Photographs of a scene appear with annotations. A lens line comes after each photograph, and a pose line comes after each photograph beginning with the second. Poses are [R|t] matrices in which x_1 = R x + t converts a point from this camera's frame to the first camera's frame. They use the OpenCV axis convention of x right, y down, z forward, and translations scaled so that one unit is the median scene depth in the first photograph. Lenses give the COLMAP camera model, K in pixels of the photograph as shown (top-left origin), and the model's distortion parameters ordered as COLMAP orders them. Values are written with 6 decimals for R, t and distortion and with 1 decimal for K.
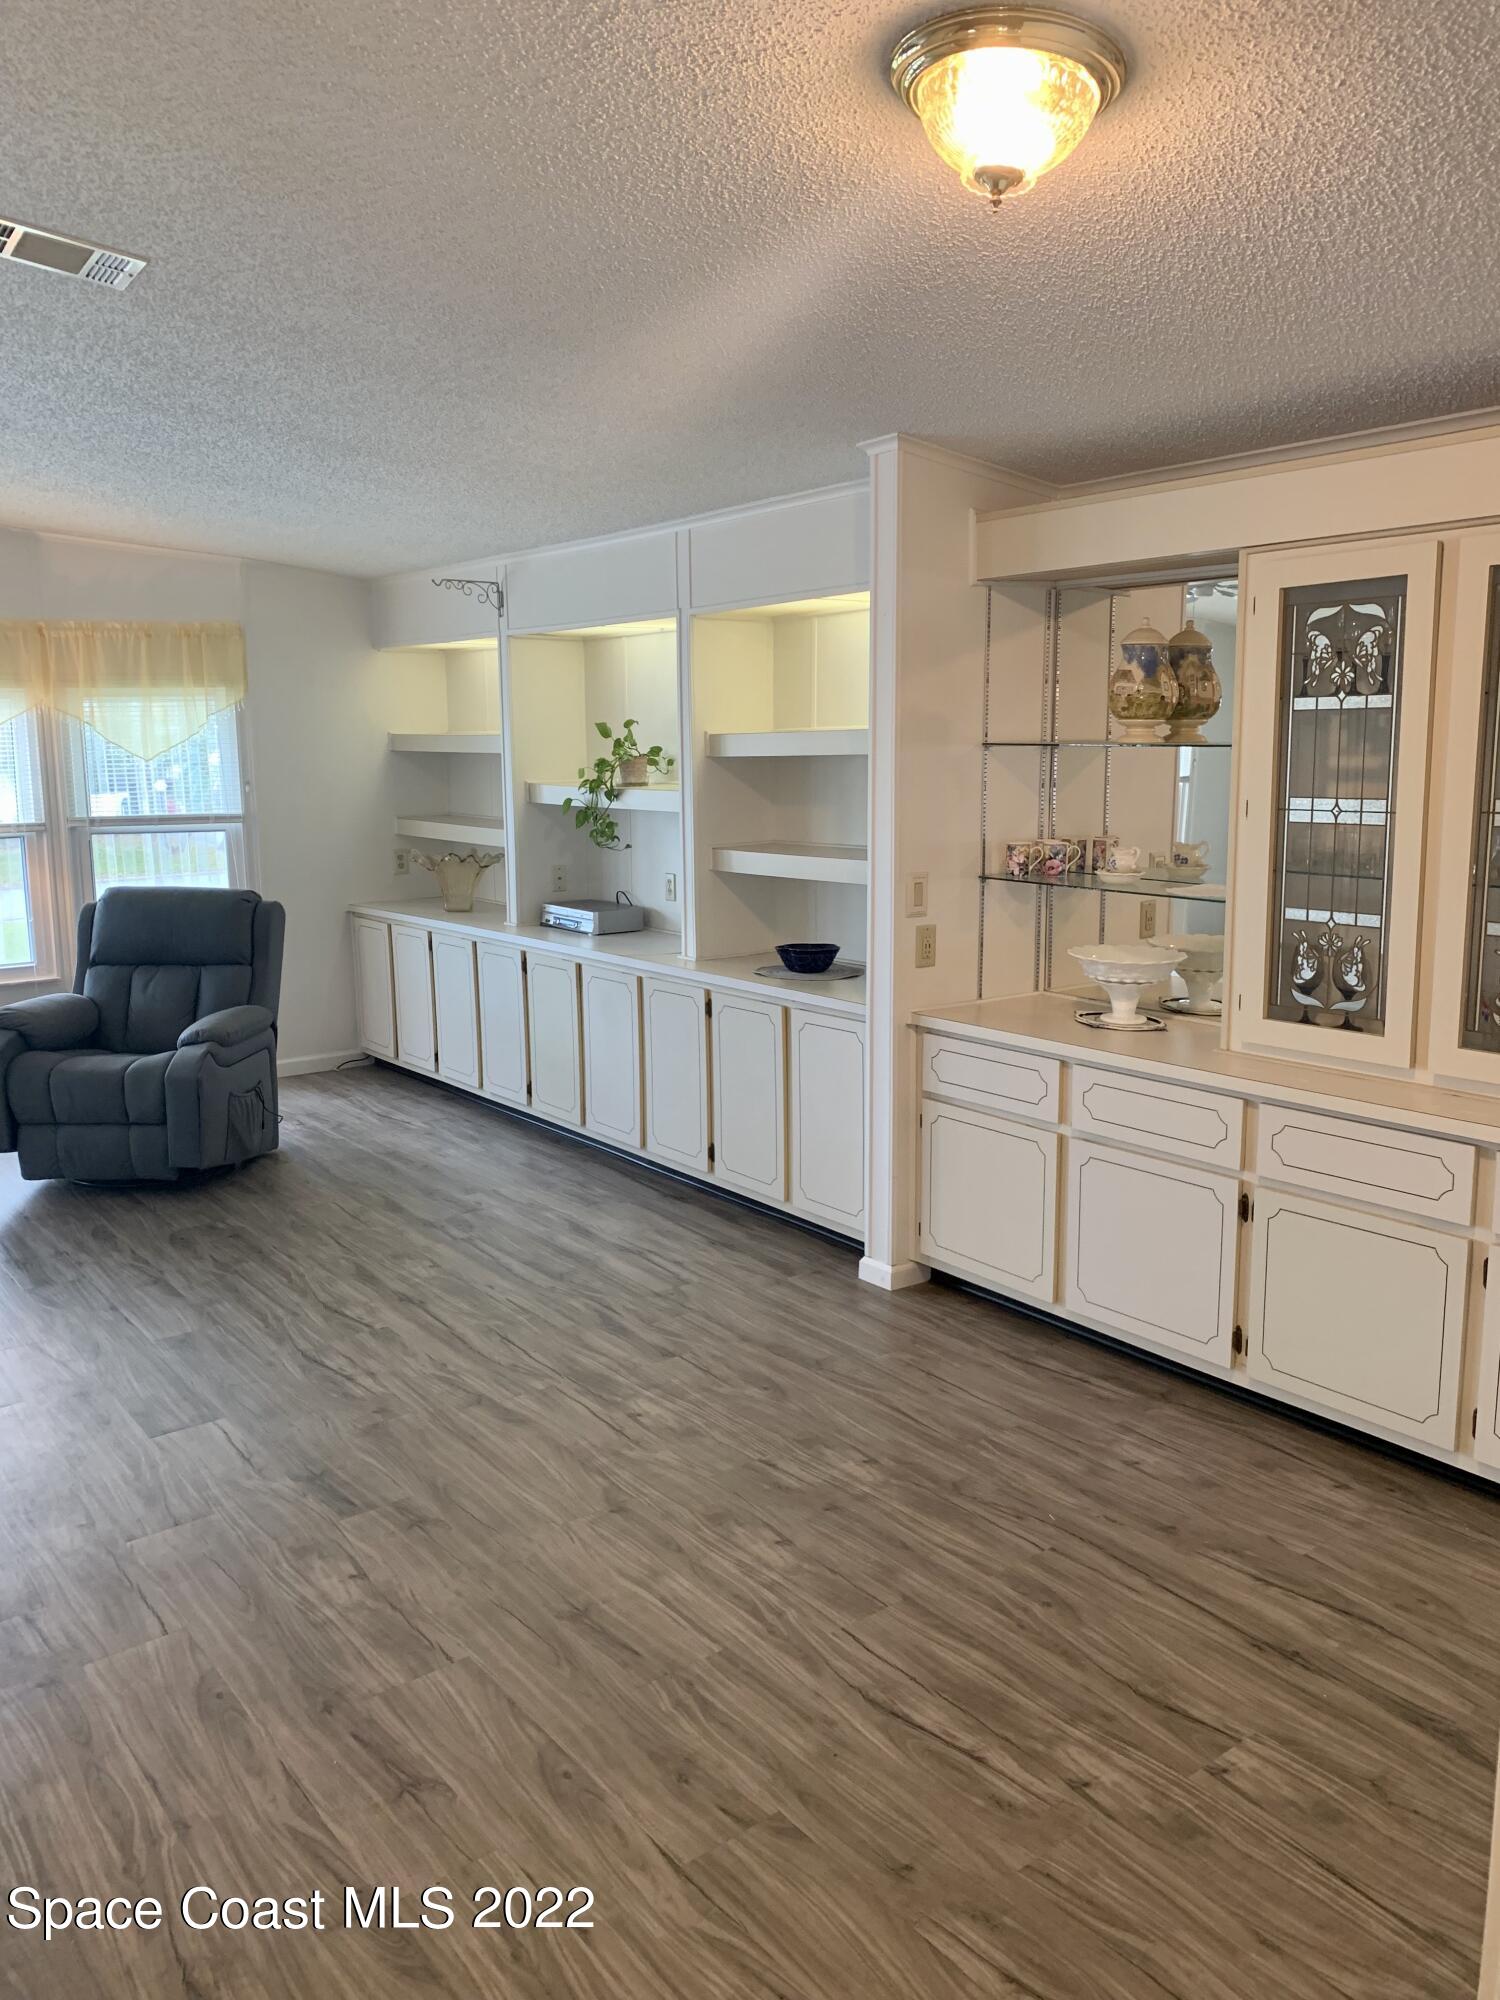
lens RADIAL K [[1507.5, 0, 743.7], [0, 1507.5, 990.9], [0, 0, 1]] dist [0.111660, -0.224368]
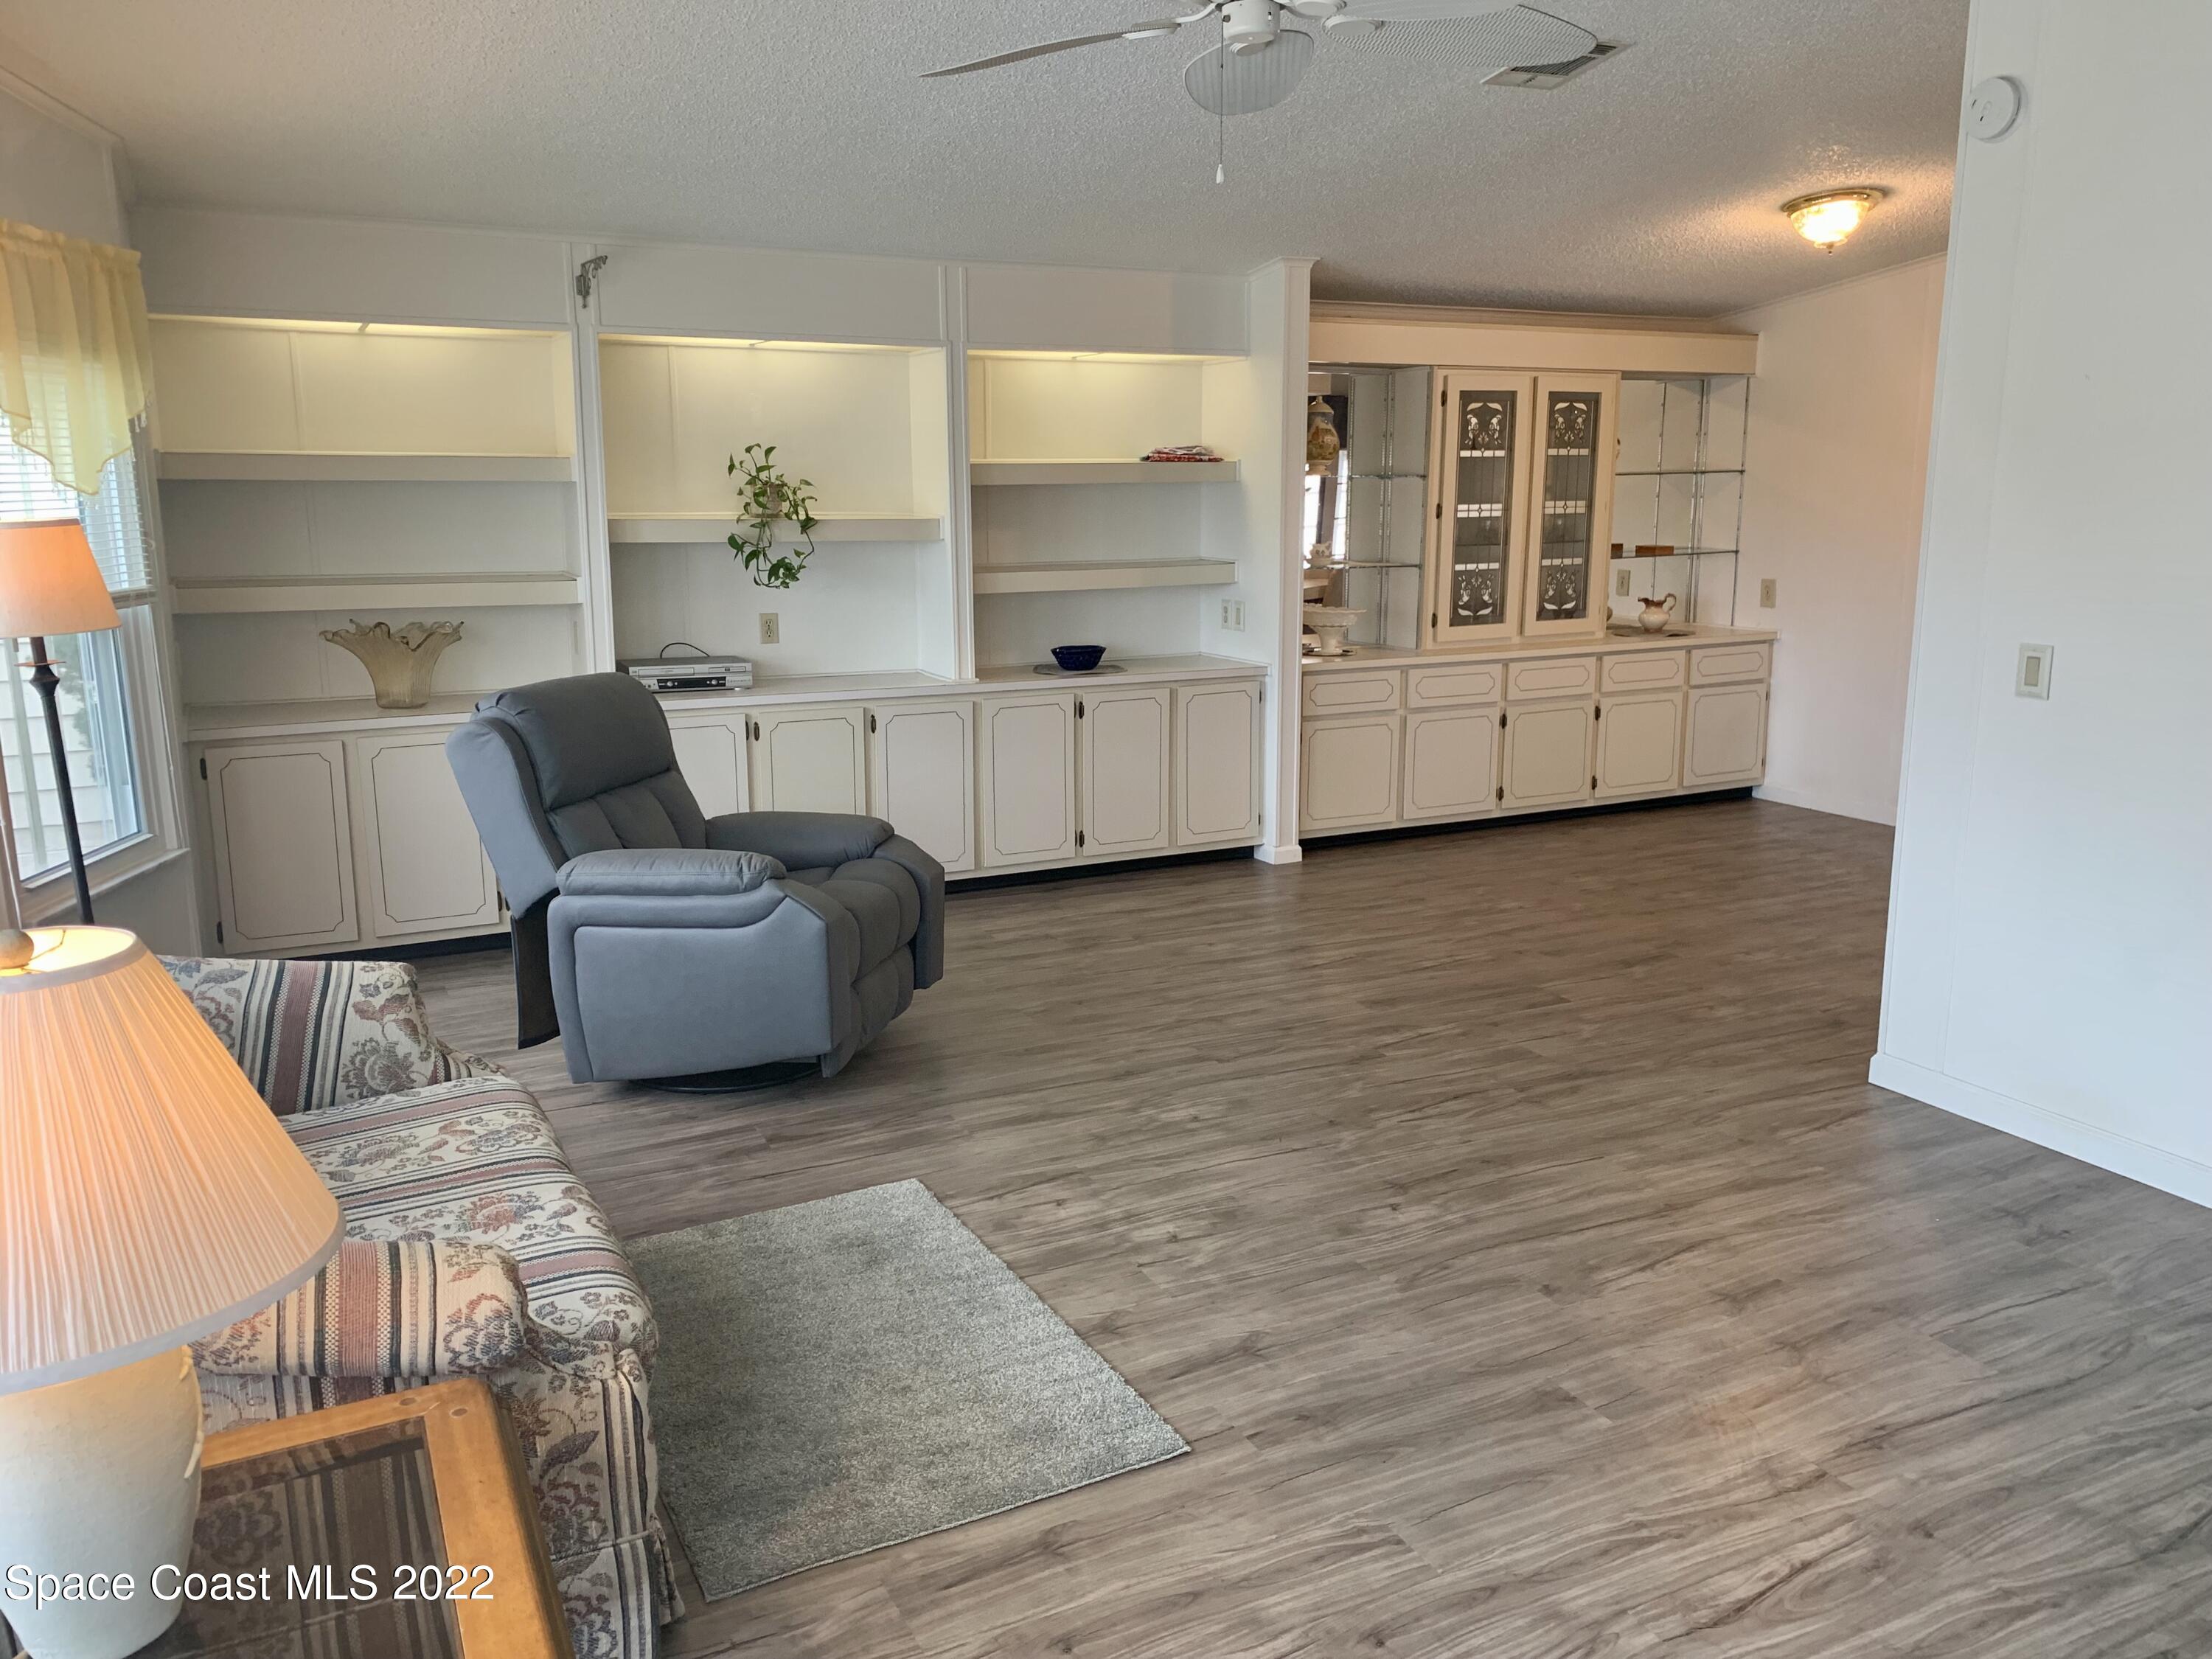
lens RADIAL K [[1667.3, 0, 1108.3], [0, 1667.3, 819.7], [0, 0, 1]] dist [0.111660, -0.224368]
pose [[0.182799, -0.188007, 0.965007, -1.228470], [0.160292, 0.974111, 0.159417, -0.102006], [-0.969995, 0.125542, 0.208202, 0.718679]]
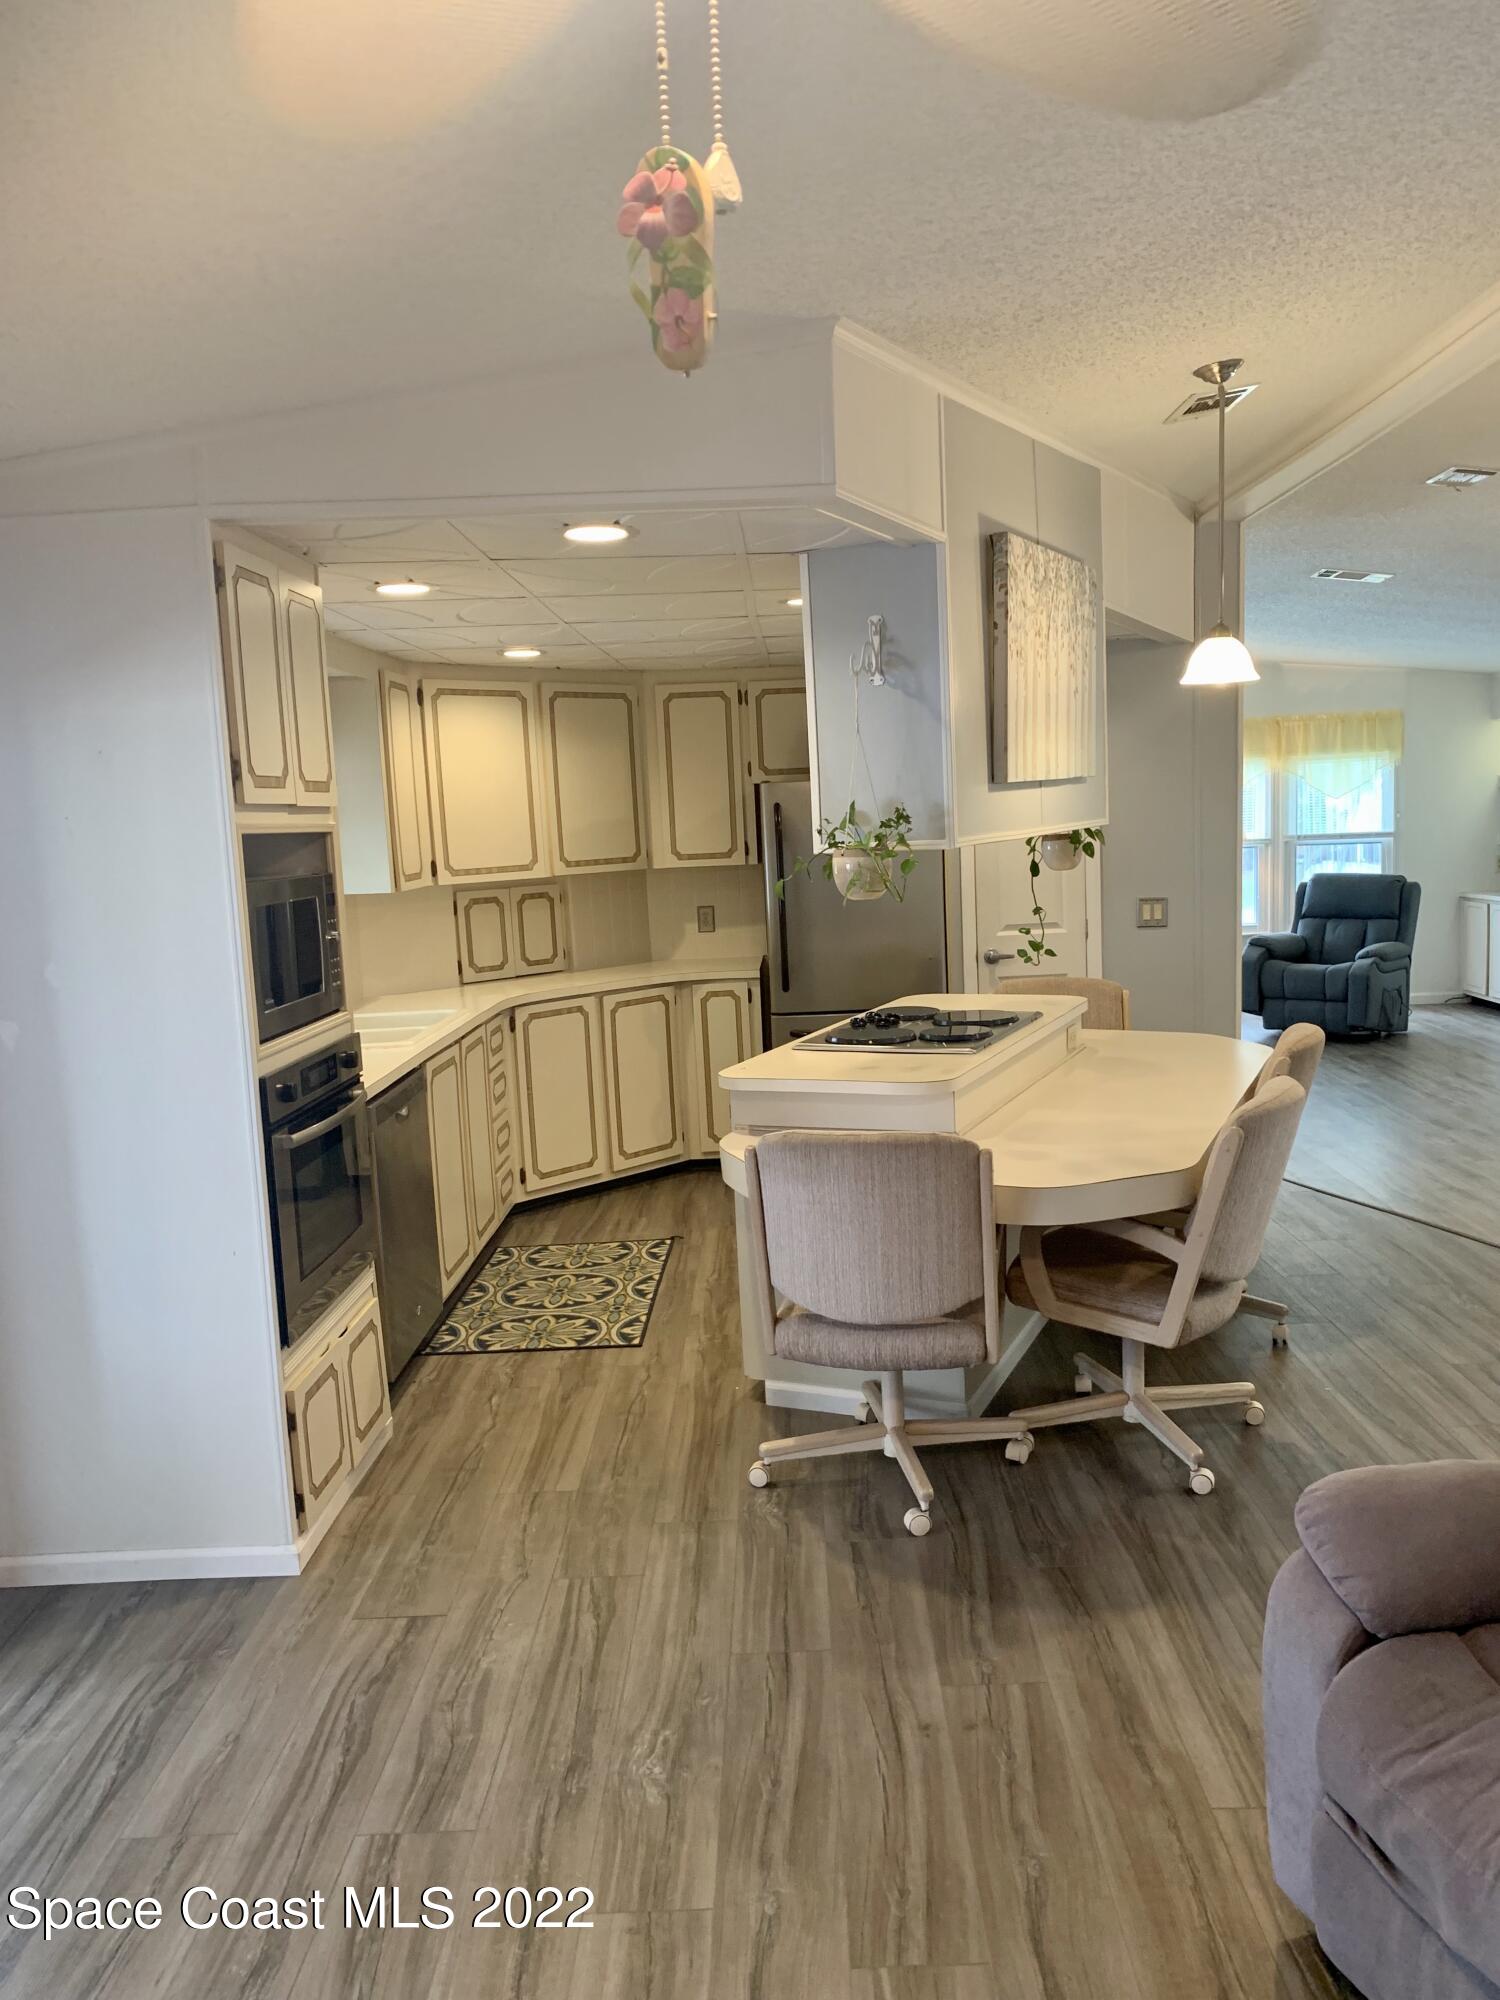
lens RADIAL K [[1559.9, 0, 750.0], [0, 1559.9, 1000.0], [0, 0, 1]] dist [-0.002093, 0.004416]
pose [[0.779183, 0.053128, -0.624541, 0.220174], [-0.067402, 0.997726, 0.000783, 0.133786], [0.623162, 0.041485, 0.780992, -0.874595]]
